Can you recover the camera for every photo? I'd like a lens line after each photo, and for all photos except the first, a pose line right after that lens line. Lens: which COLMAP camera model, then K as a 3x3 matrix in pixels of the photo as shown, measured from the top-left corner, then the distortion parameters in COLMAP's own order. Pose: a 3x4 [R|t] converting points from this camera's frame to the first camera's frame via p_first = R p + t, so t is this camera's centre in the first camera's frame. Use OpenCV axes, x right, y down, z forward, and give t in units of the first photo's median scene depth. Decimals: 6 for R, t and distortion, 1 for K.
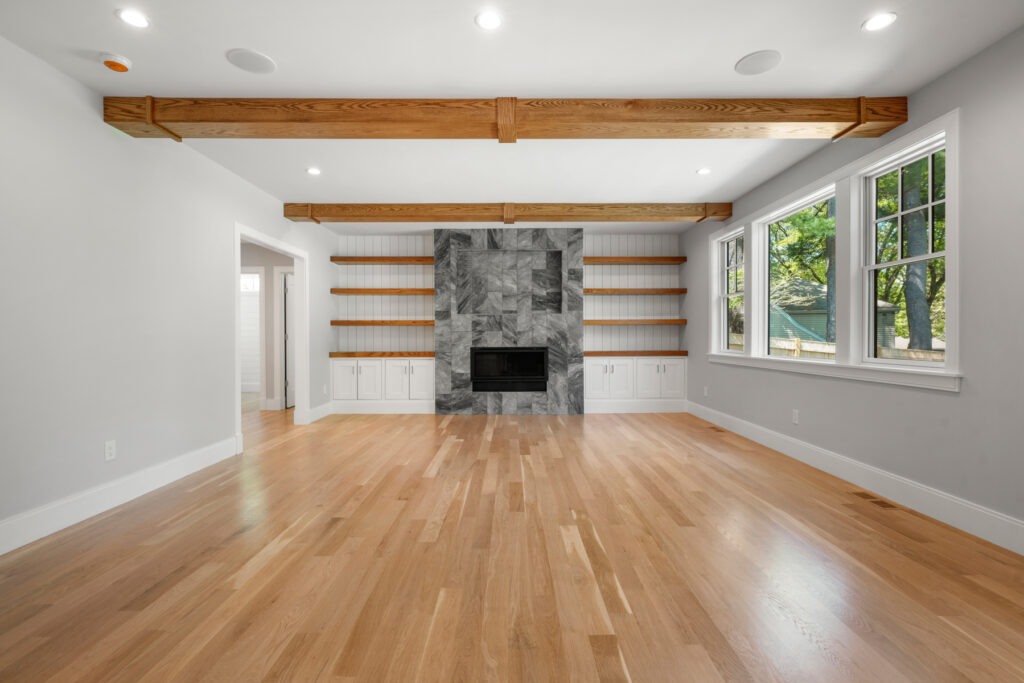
lens RADIAL K [[472.2, 0, 514.3], [0, 472.2, 340.9], [0, 0, 1]] dist [-0.000250, -0.000020]
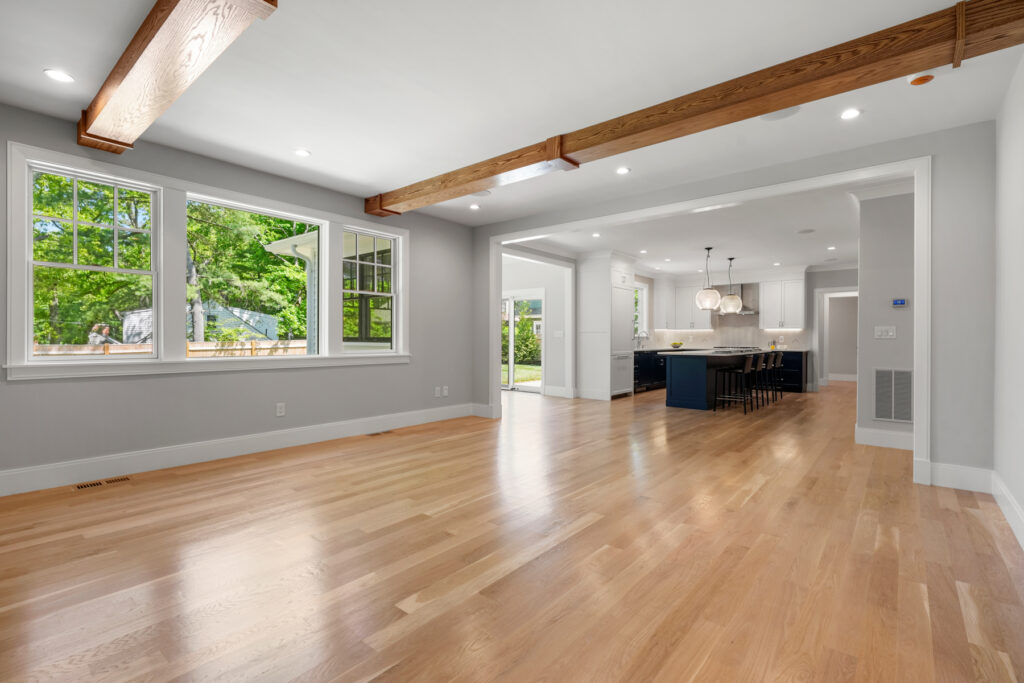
lens RADIAL K [[472.2, 0, 514.4], [0, 472.2, 340.8], [0, 0, 1]] dist [-0.000250, -0.000020]
pose [[-0.767144, -0.003700, 0.641464, -0.697843], [0.000485, 0.999980, 0.006348, -0.003800], [-0.641475, 0.005181, -0.767127, 2.038153]]
